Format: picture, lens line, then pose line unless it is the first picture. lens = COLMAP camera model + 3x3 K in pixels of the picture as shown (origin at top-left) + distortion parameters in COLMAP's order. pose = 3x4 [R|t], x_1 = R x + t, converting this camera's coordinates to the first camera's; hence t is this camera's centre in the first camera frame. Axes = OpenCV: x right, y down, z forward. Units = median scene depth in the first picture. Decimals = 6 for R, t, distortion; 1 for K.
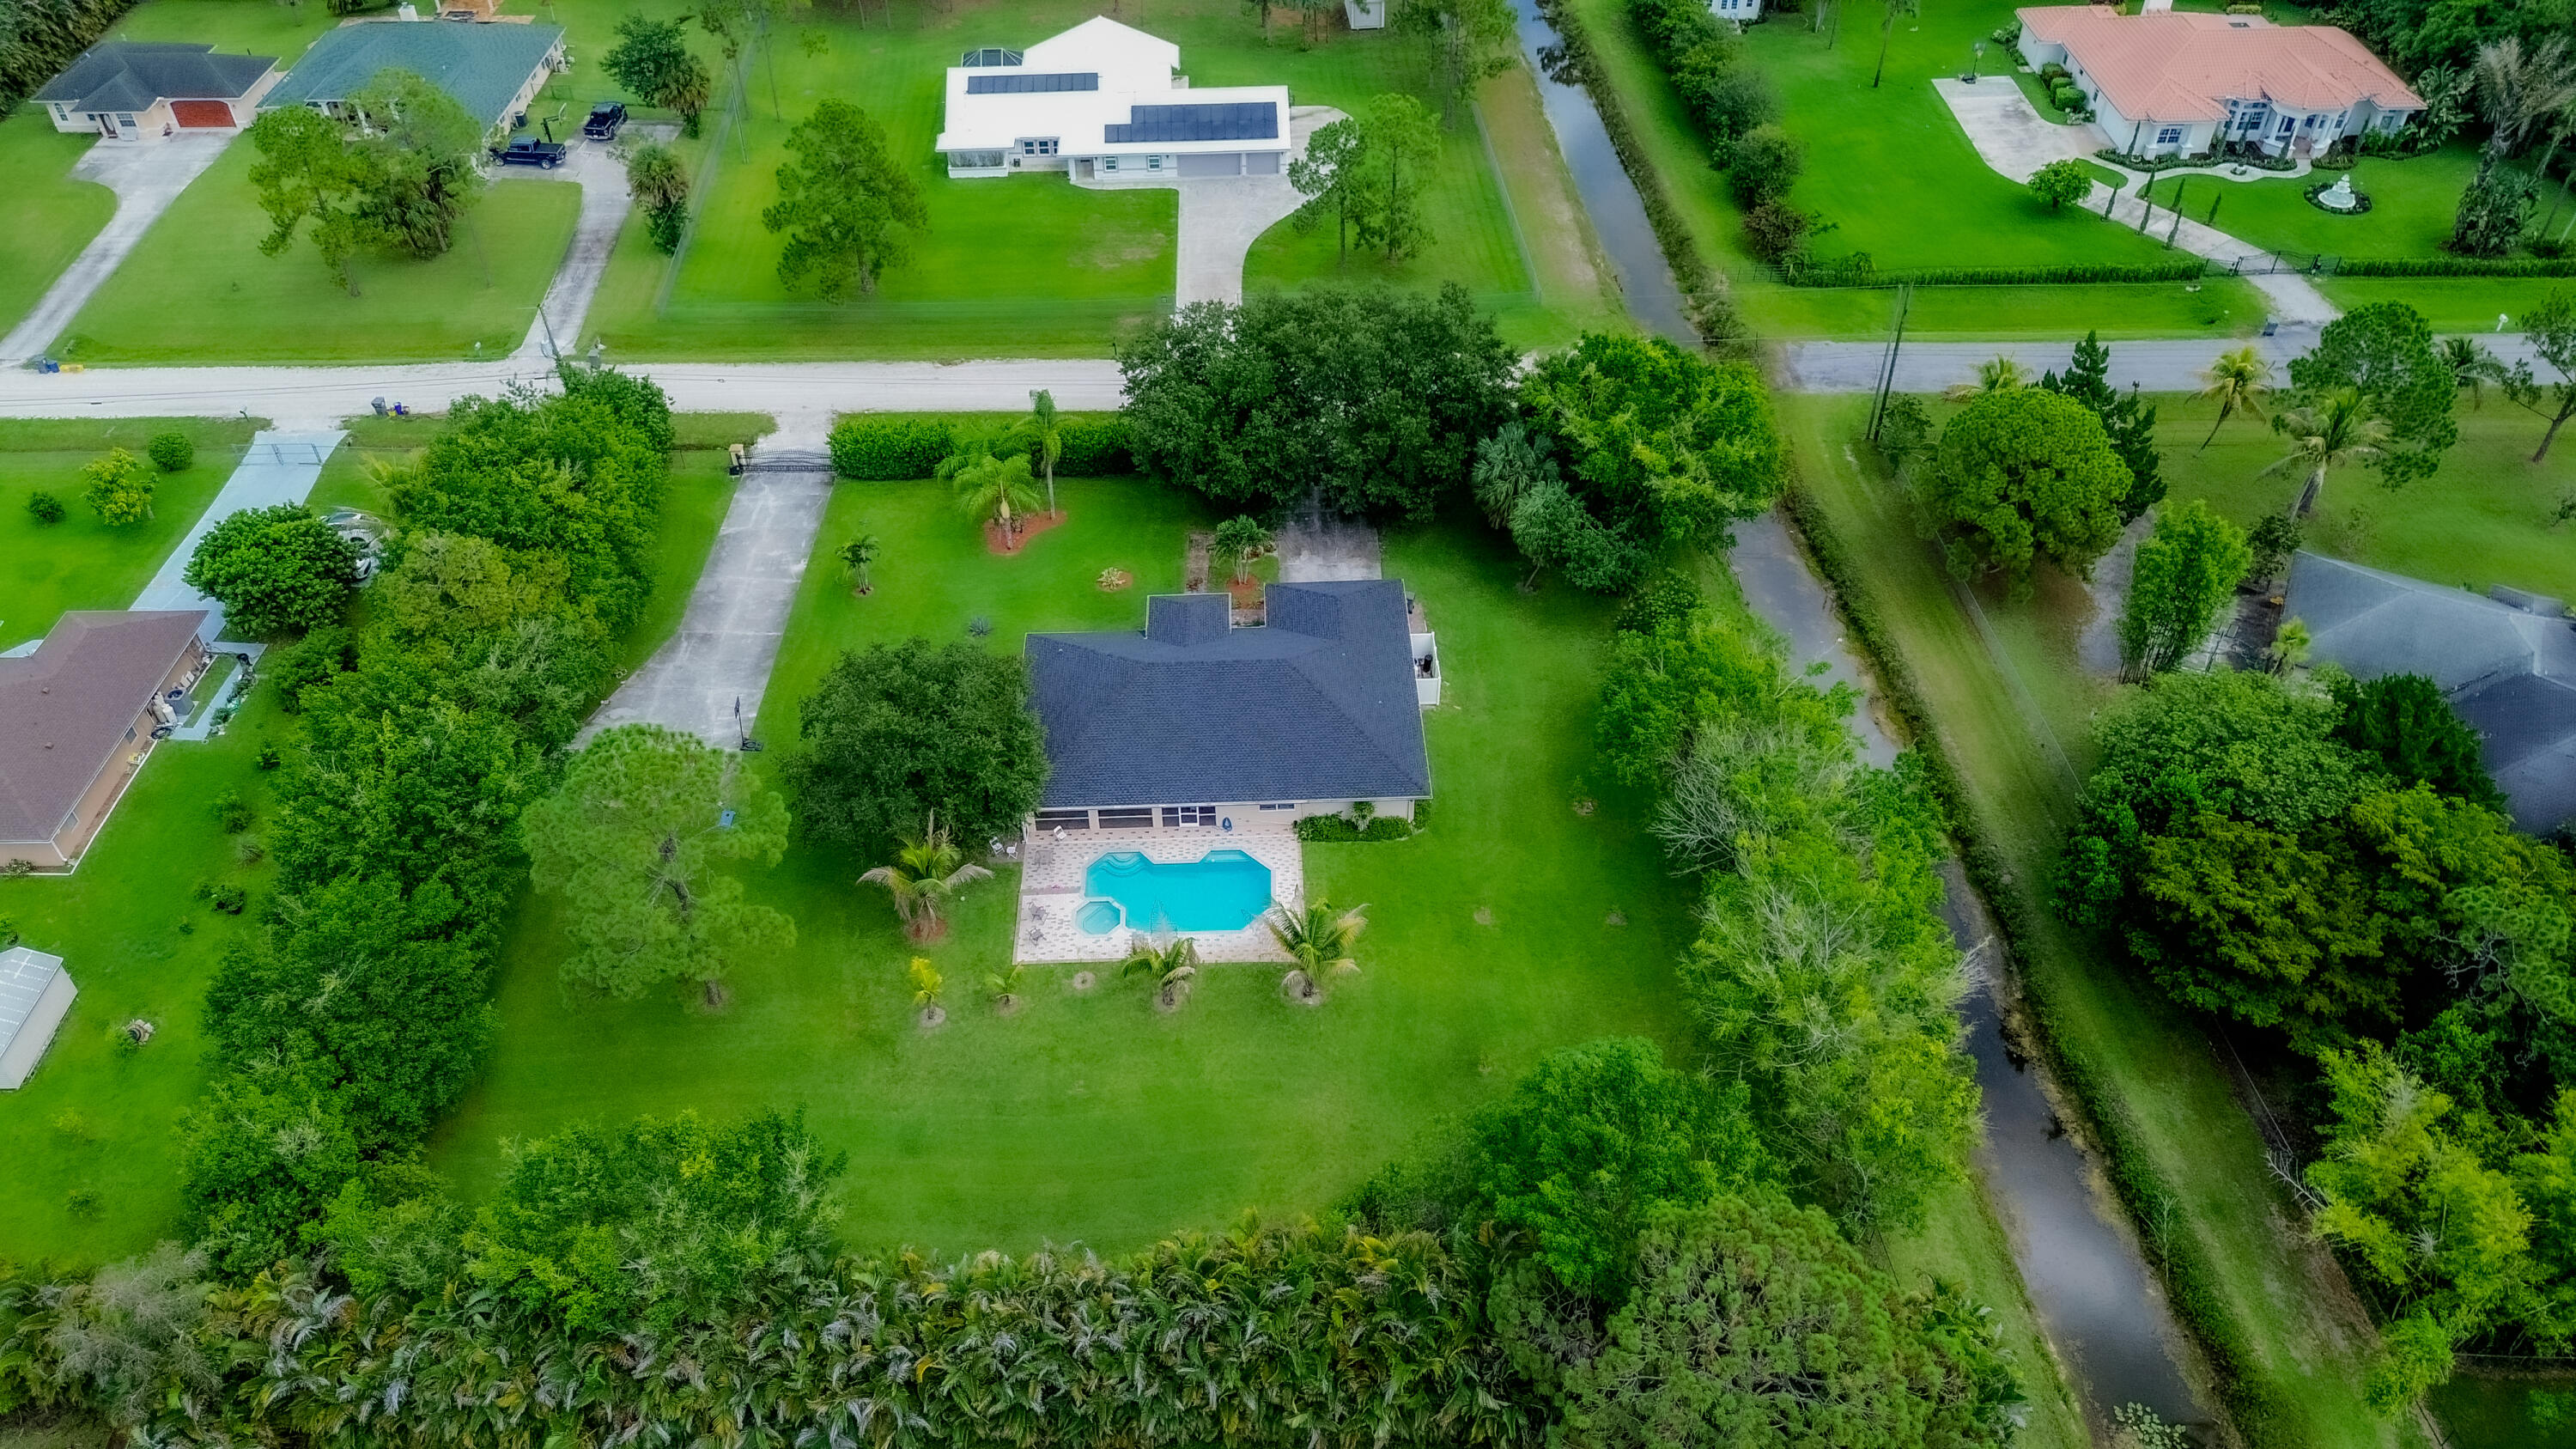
lens RADIAL K [[1799.9, 0, 1273.1], [0, 1799.9, 722.7], [0, 0, 1]] dist [0.063342, -0.080095]
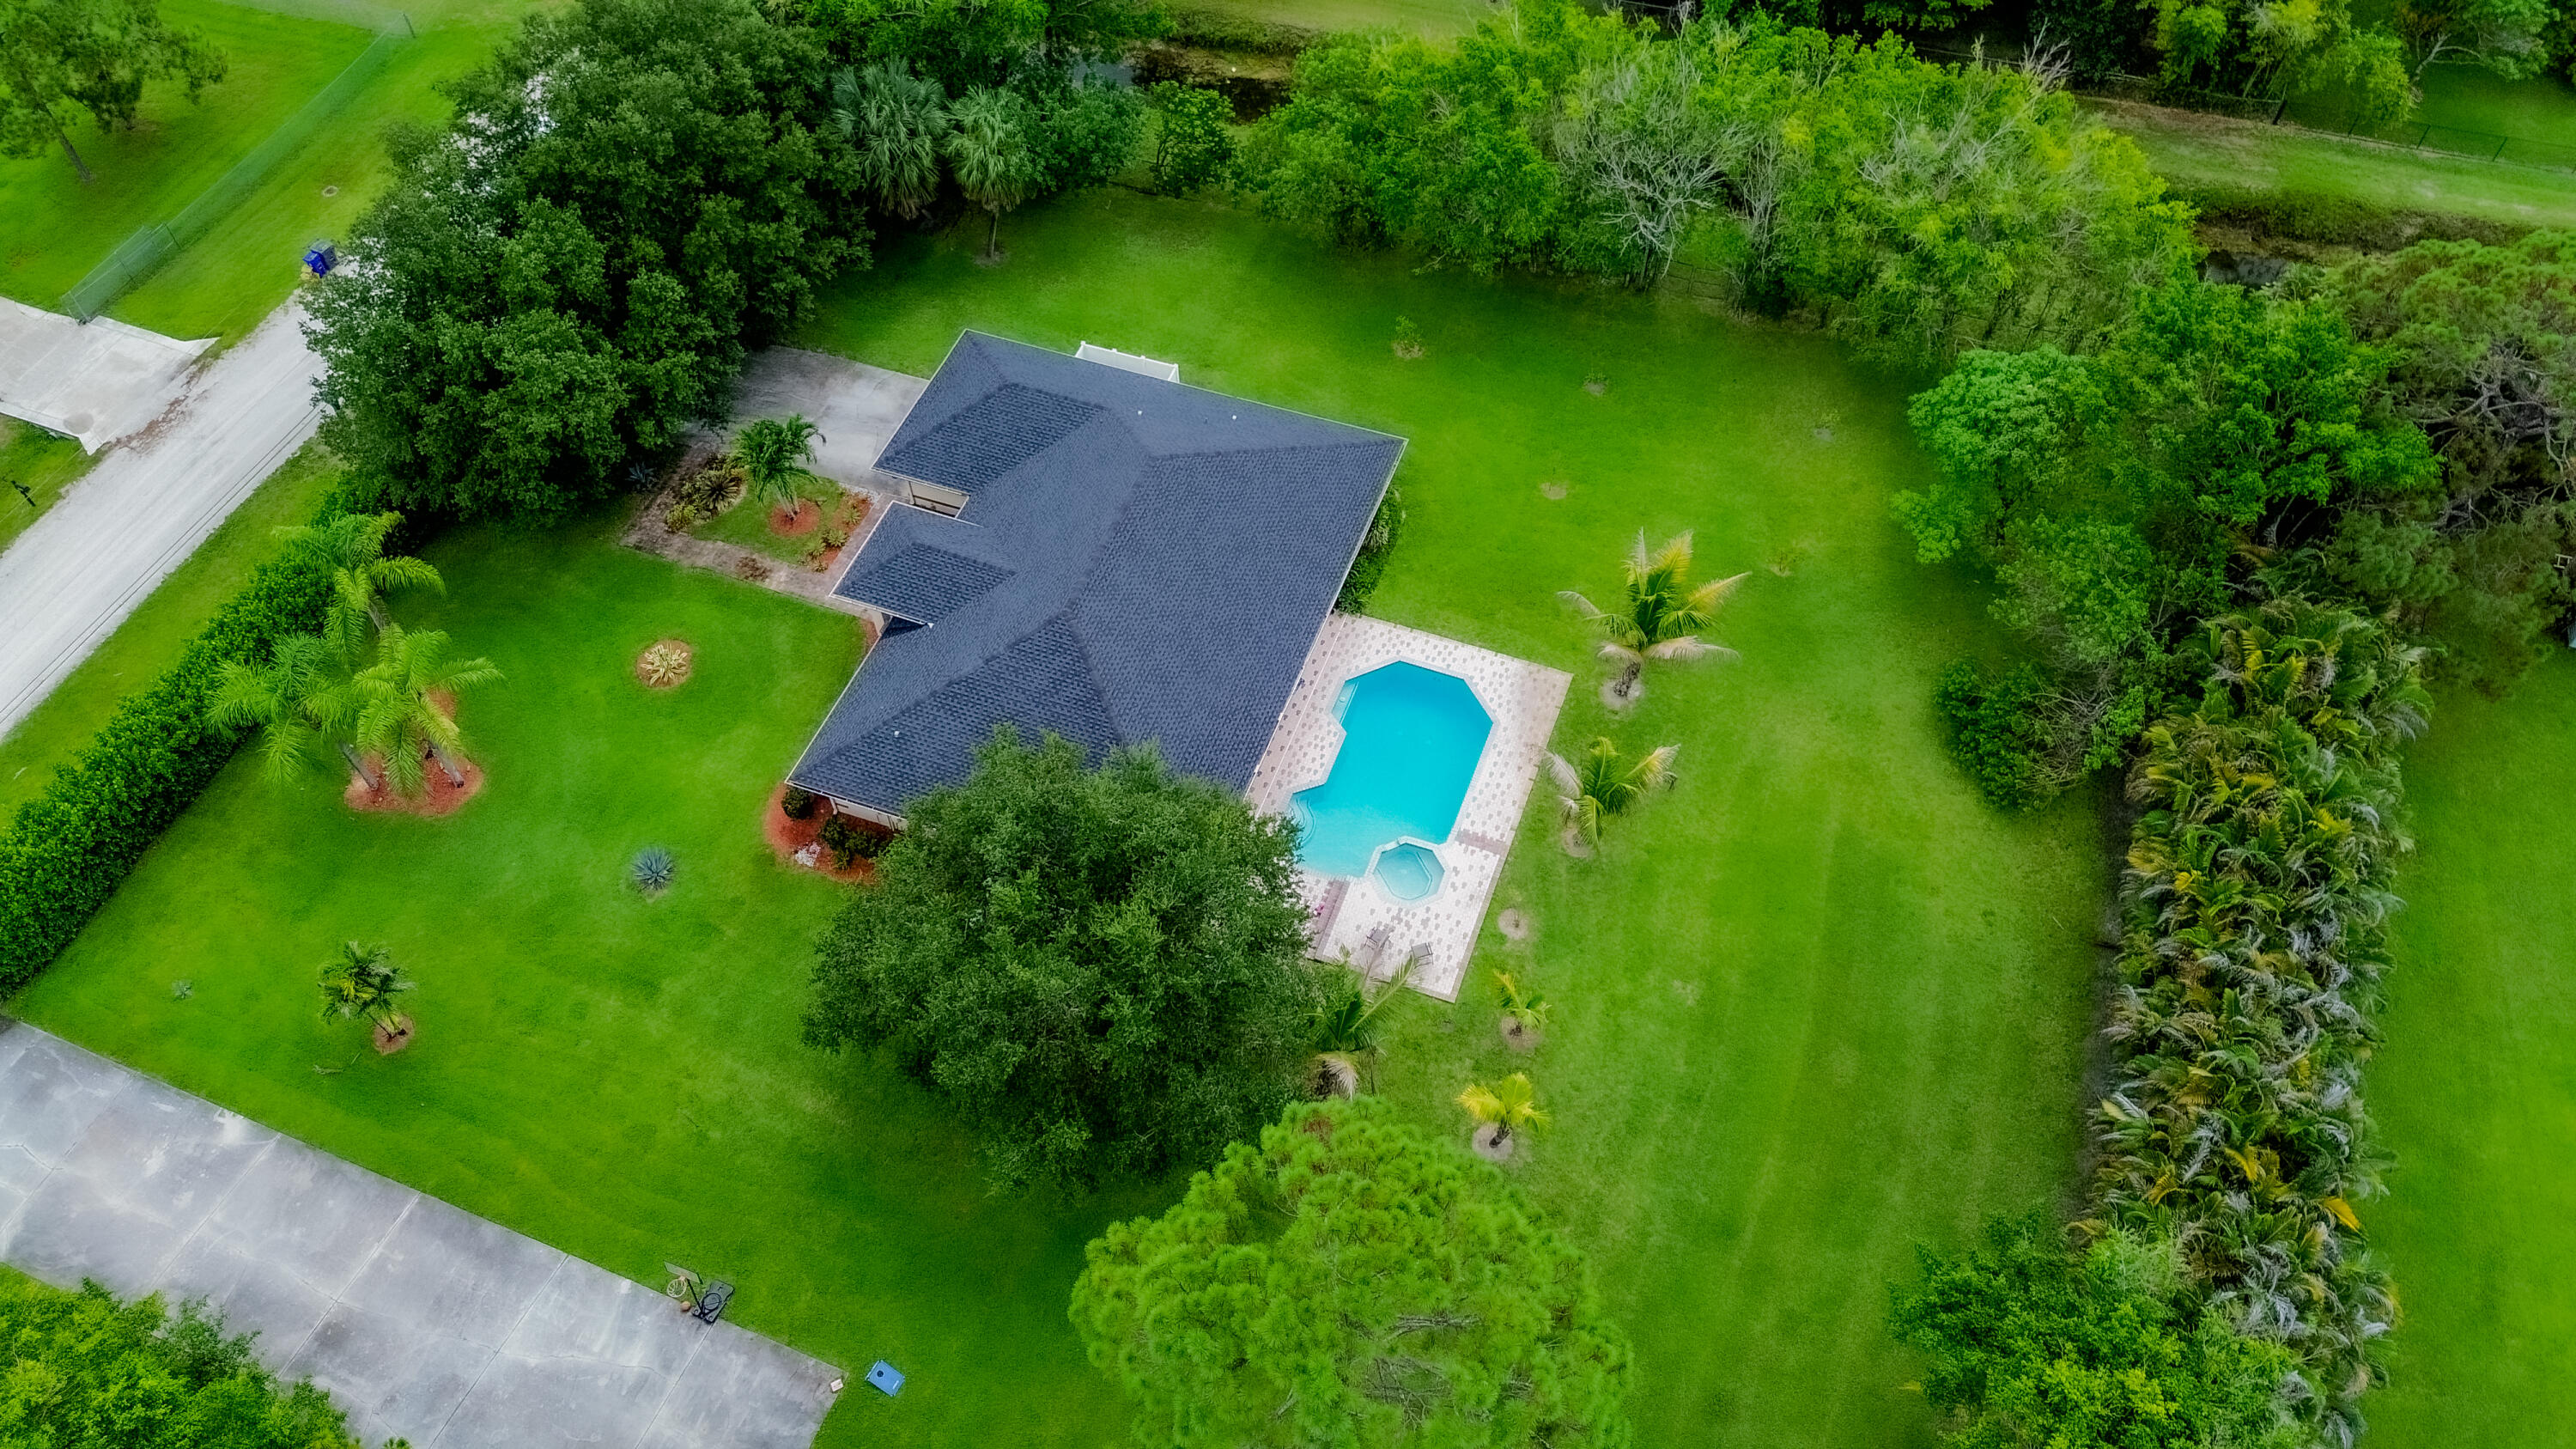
lens RADIAL K [[1799.9, 0, 1273.1], [0, 1799.9, 722.7], [0, 0, 1]] dist [0.063342, -0.080095]
pose [[0.372978, -0.740603, 0.558923, -0.359528], [0.625673, 0.645579, 0.437905, -0.201729], [-0.685143, 0.186374, 0.704162, 0.445986]]
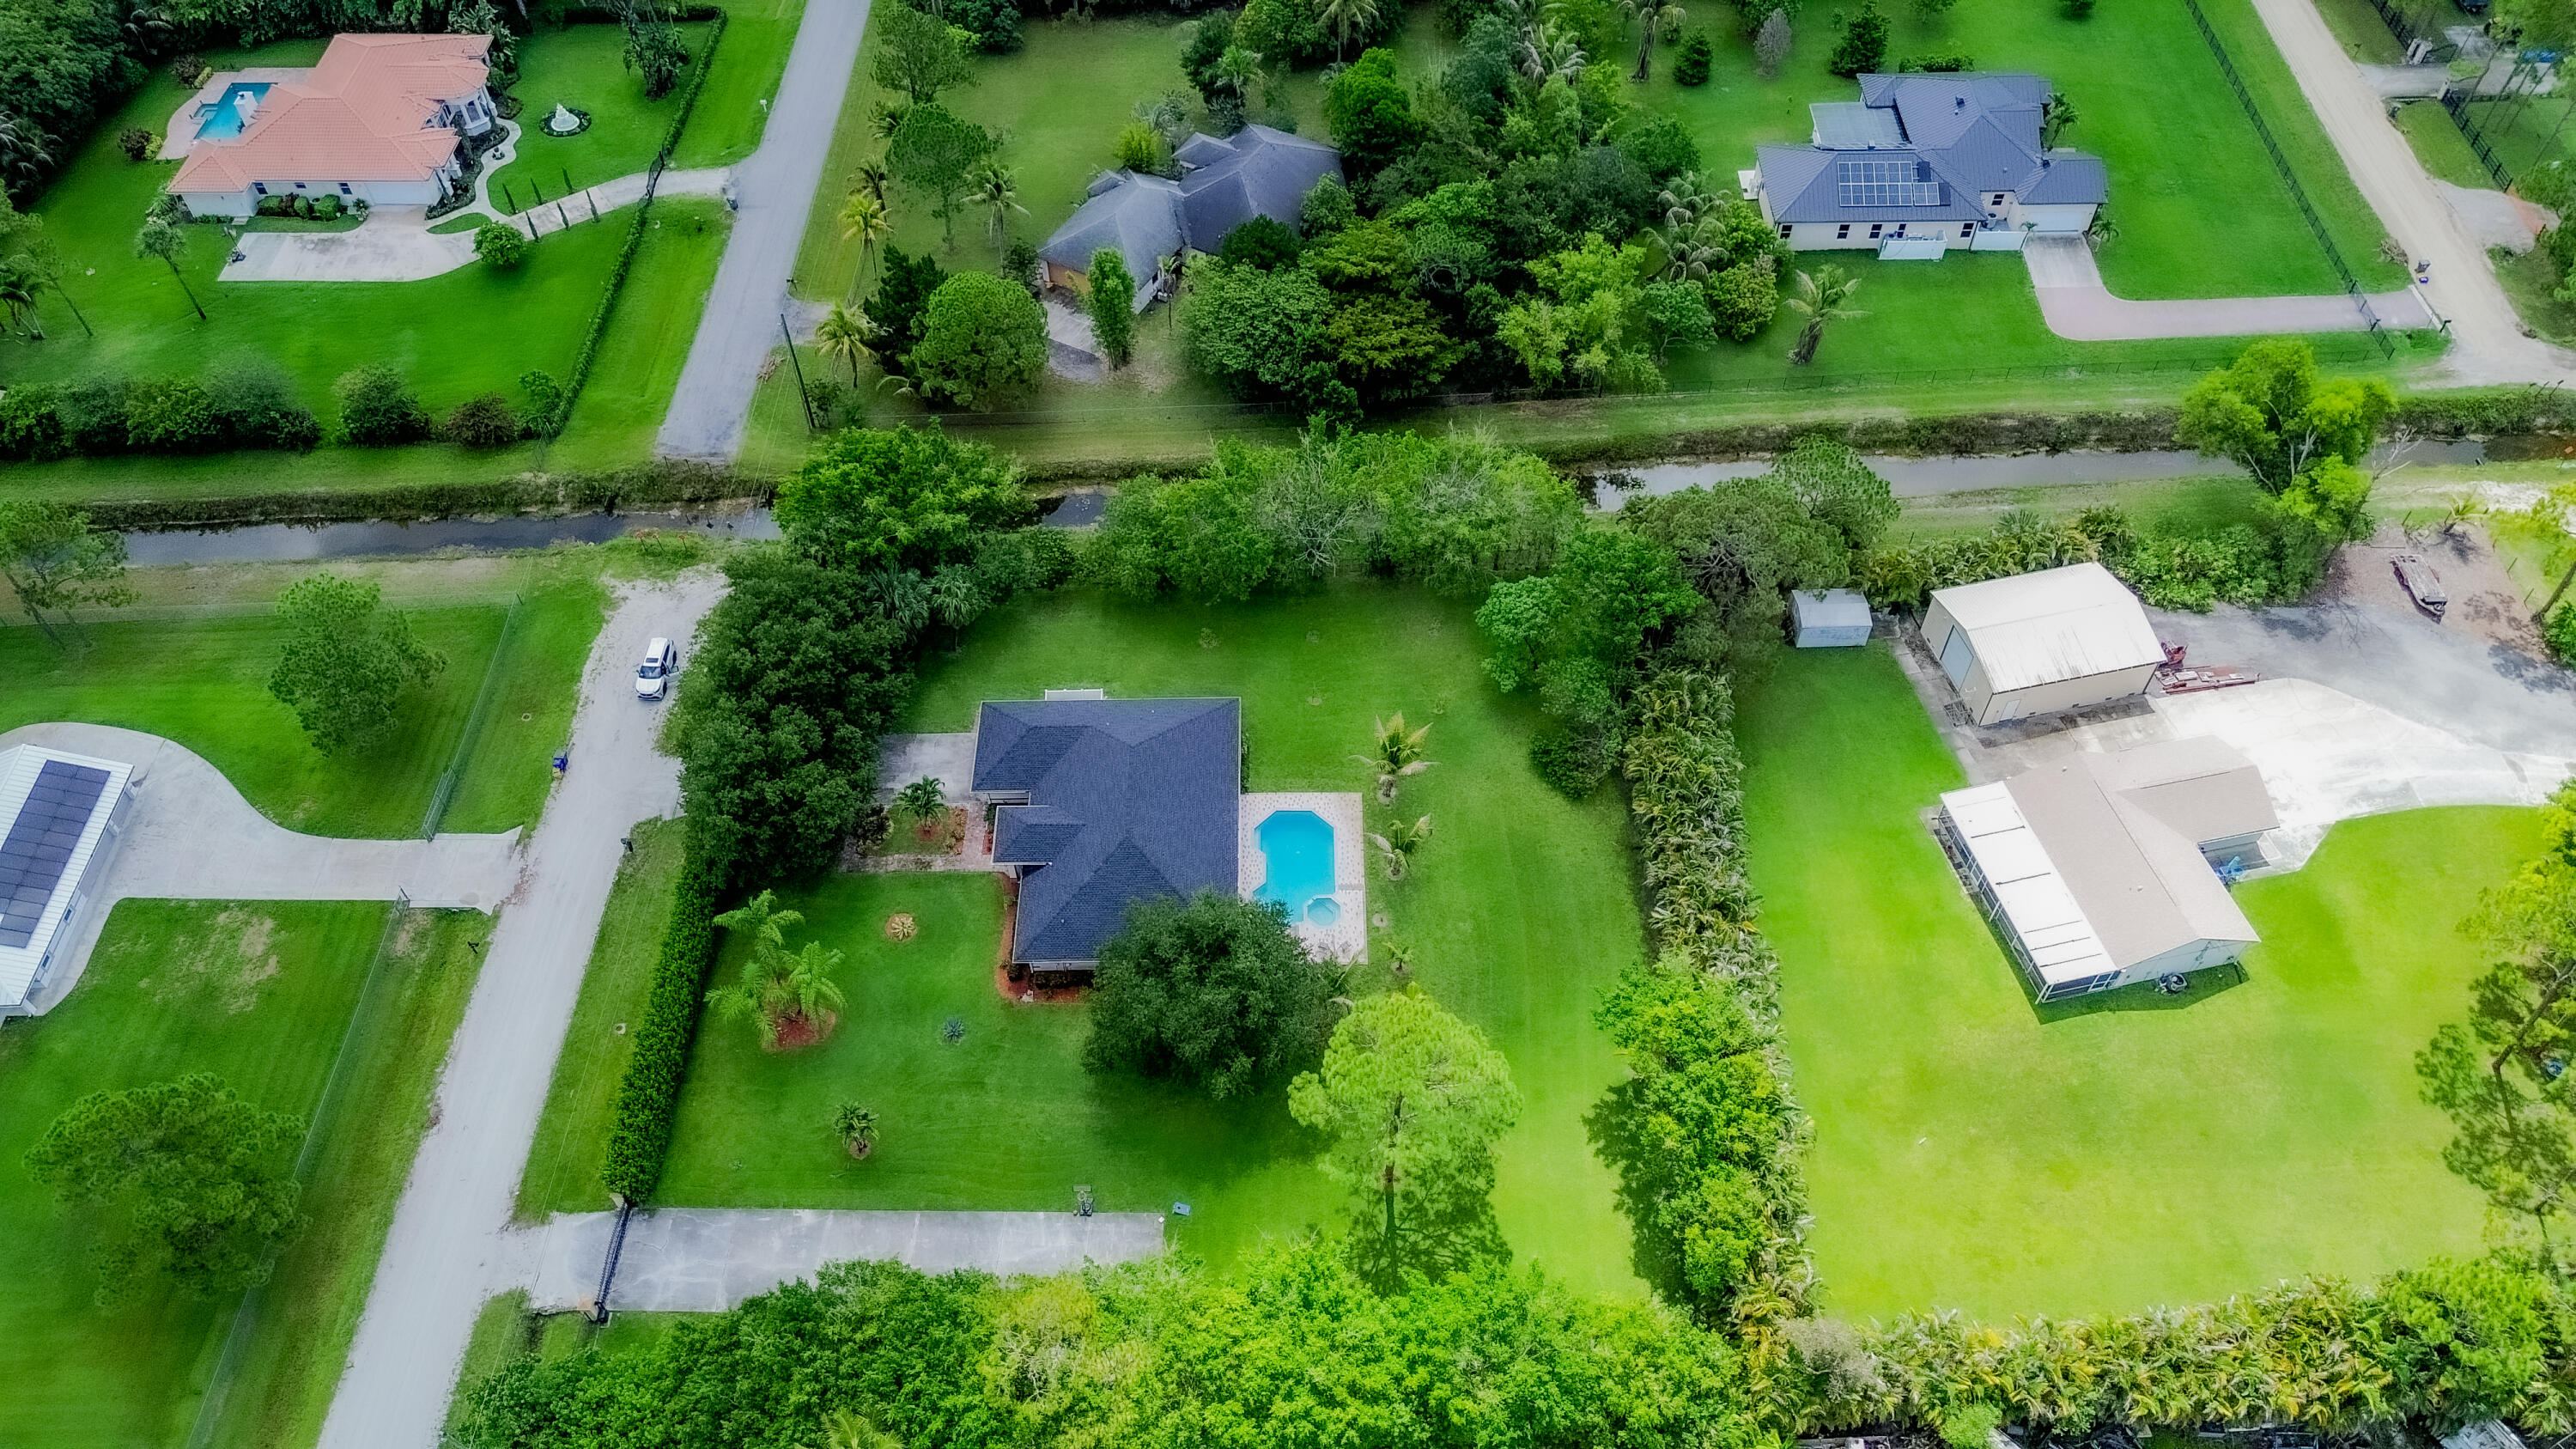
lens RADIAL K [[1799.9, 0, 1273.1], [0, 1799.9, 722.7], [0, 0, 1]] dist [0.063342, -0.080095]
pose [[0.020069, -0.764161, 0.644714, -0.690506], [0.675886, 0.485542, 0.554460, -0.590124], [-0.736733, 0.424626, 0.526230, 0.207435]]
